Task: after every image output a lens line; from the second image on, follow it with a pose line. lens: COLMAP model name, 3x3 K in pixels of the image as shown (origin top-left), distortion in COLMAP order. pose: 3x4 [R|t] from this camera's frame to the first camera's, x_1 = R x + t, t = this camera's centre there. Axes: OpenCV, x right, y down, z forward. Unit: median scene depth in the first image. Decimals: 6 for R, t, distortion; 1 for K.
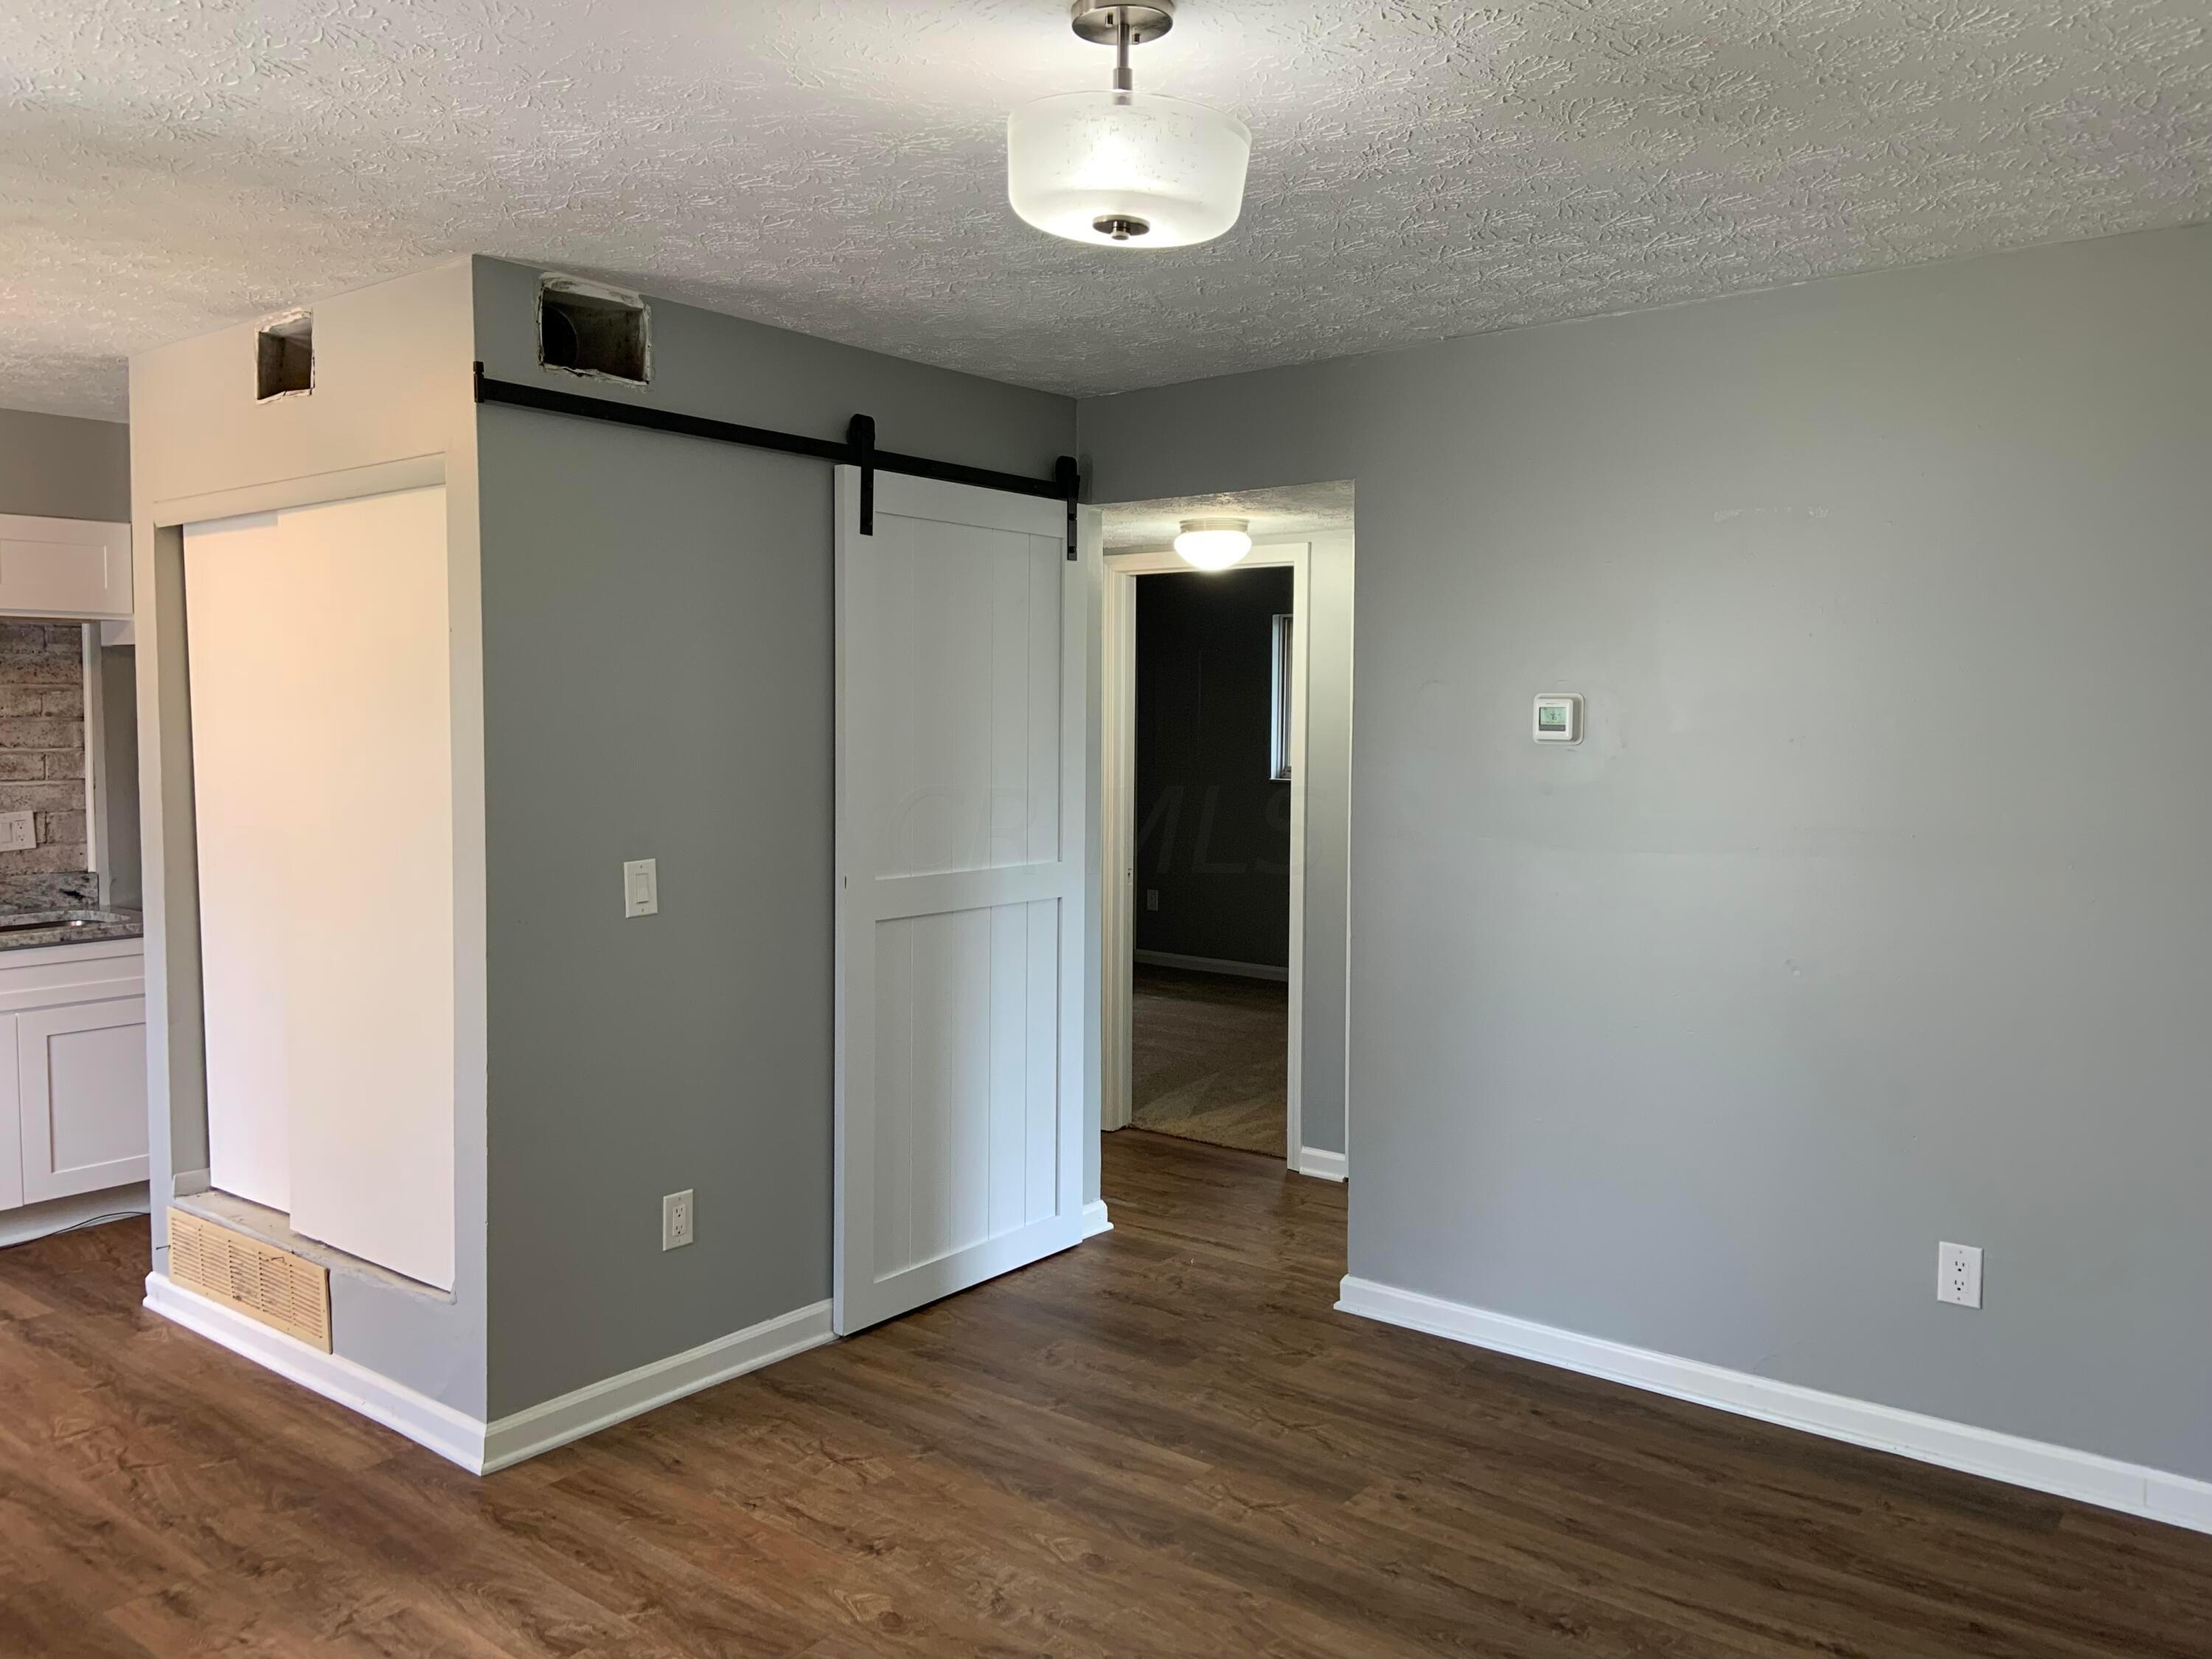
lens RADIAL K [[1668.0, 0, 1099.6], [0, 1668.0, 804.0], [0, 0, 1]] dist [0.104826, -0.127654]
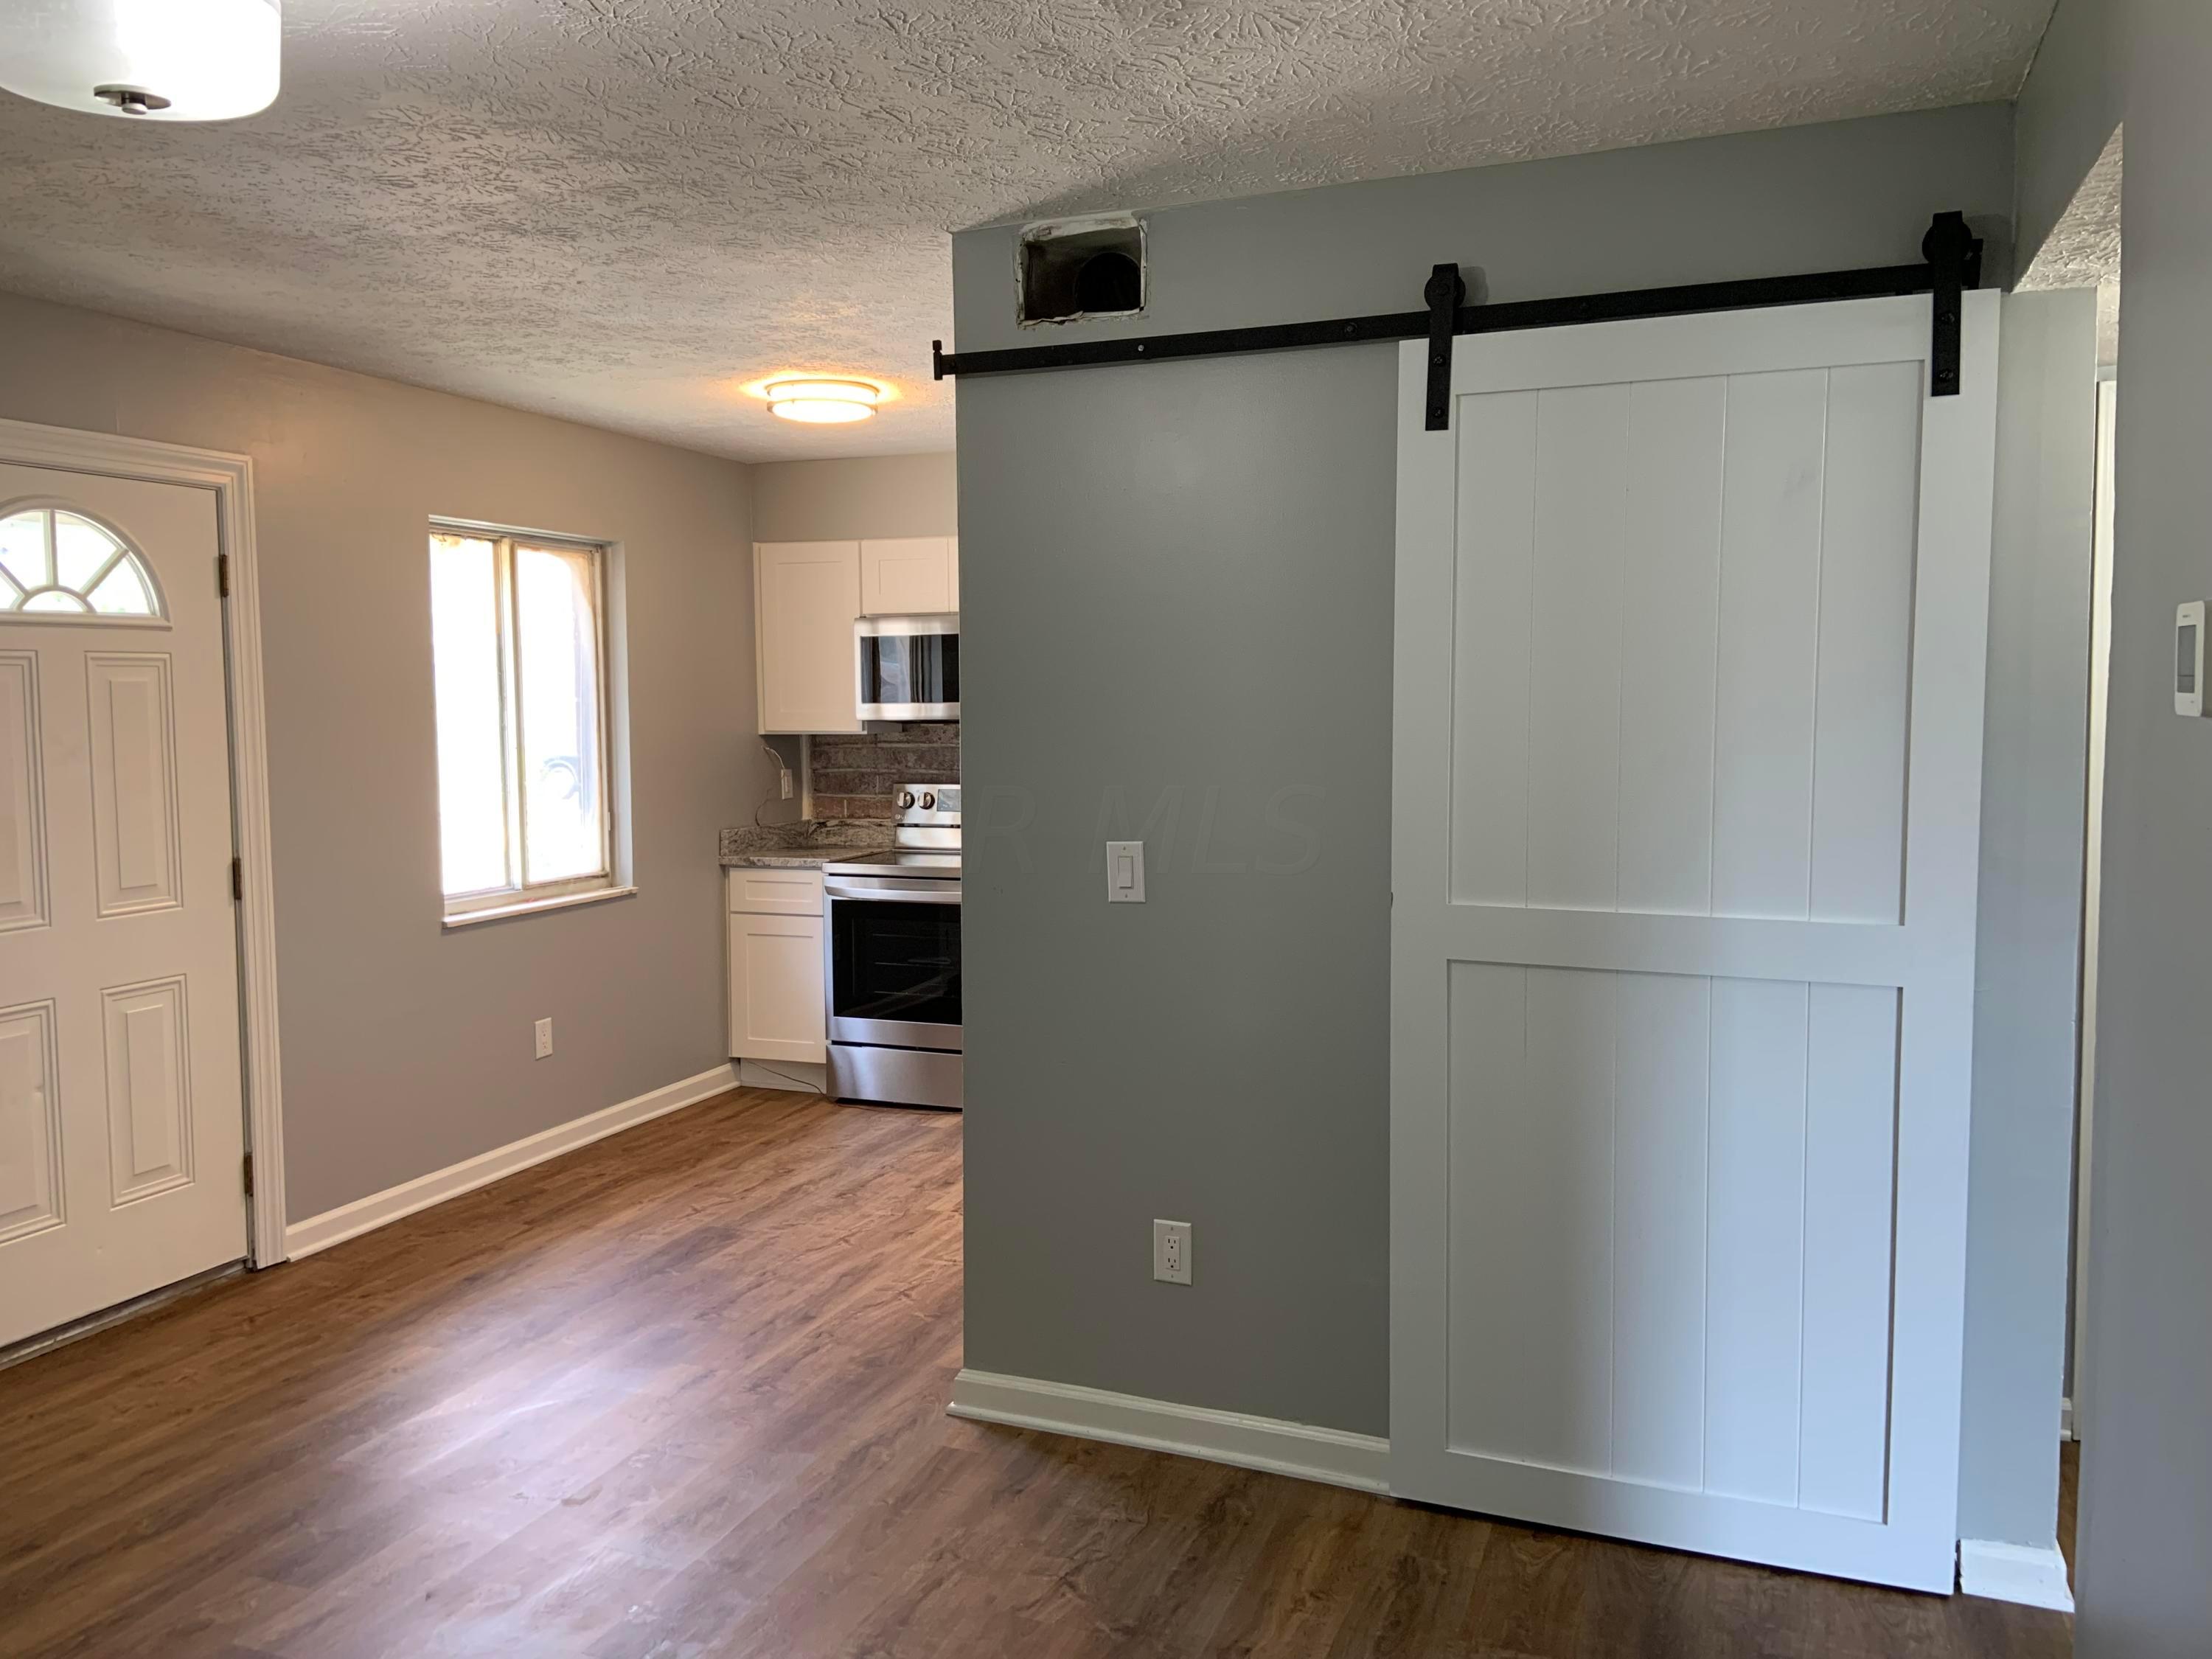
lens RADIAL K [[1668.0, 0, 1079.7], [0, 1668.0, 801.6], [0, 0, 1]] dist [0.104826, -0.127654]
pose [[0.288972, 0.055748, -0.955713, 0.581894], [-0.045838, 0.997964, 0.044353, -0.026787], [0.956239, 0.030991, 0.290939, 0.709360]]
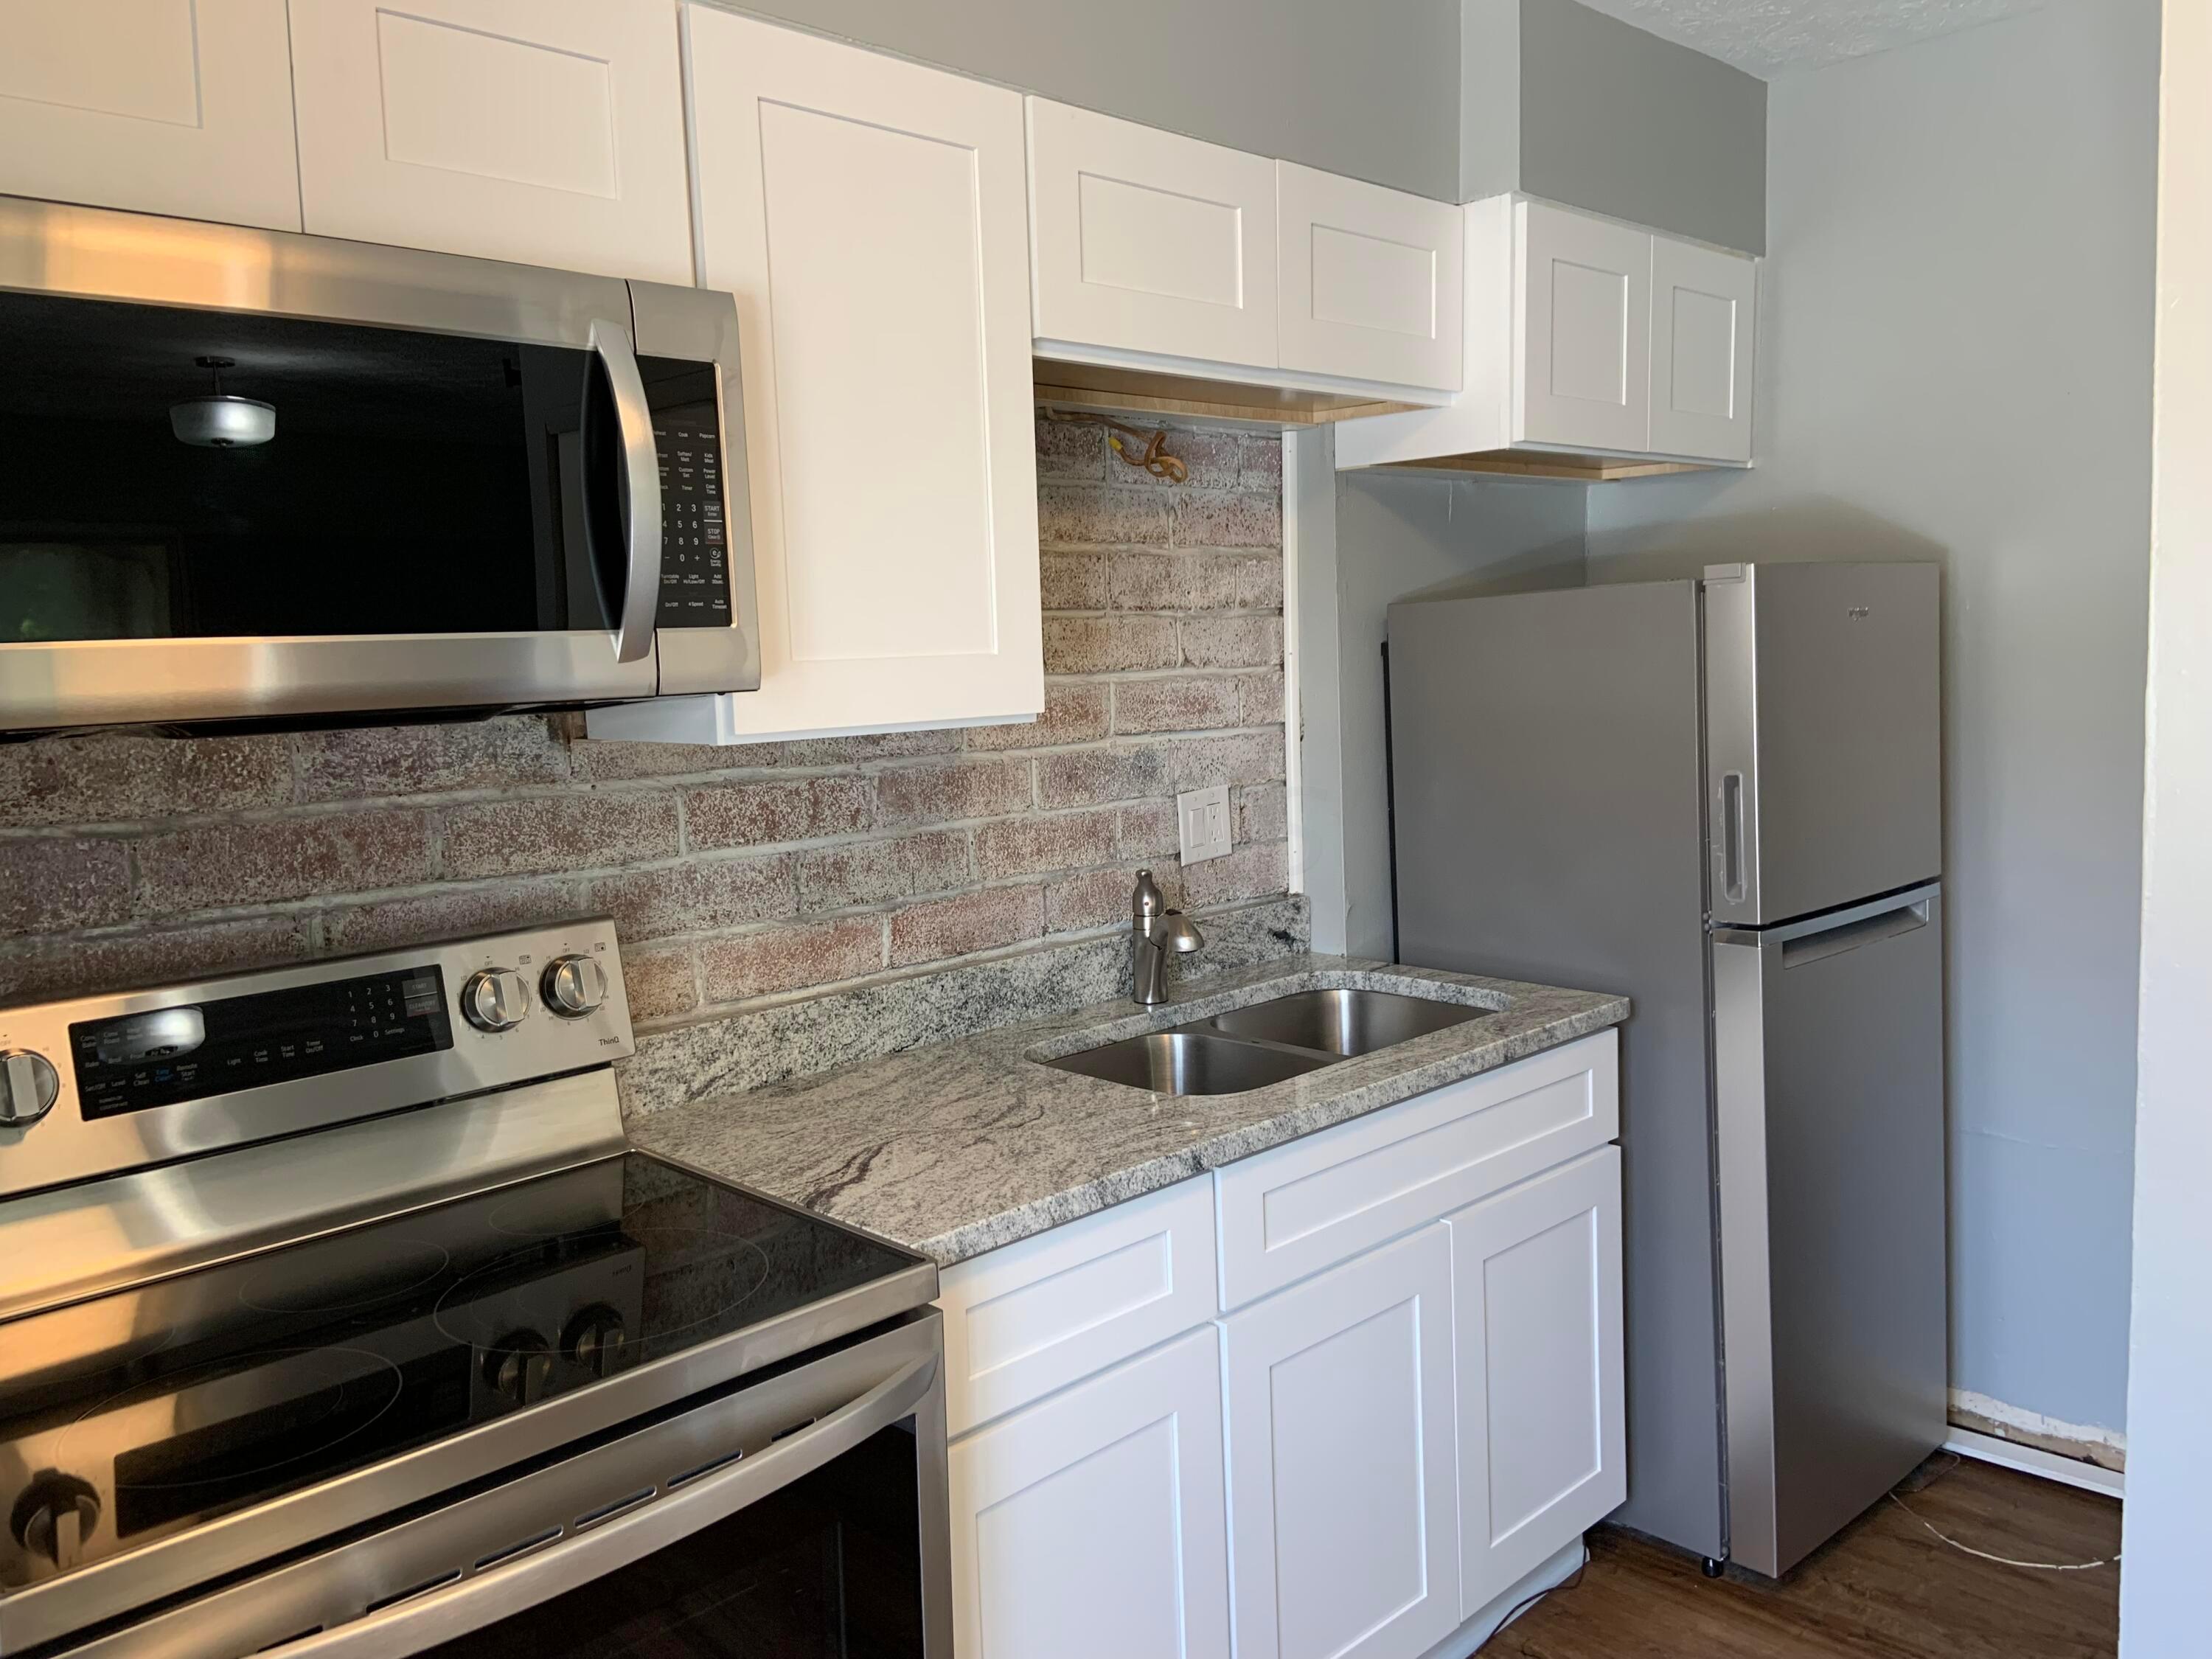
lens RADIAL K [[1668.0, 0, 1112.7], [0, 1668.0, 790.4], [0, 0, 1]] dist [0.104826, -0.127654]
pose [[0.991348, -0.027203, -0.128414, -0.878581], [0.031217, 0.999082, 0.029349, -0.016060], [0.127497, -0.033103, 0.991286, 0.702792]]
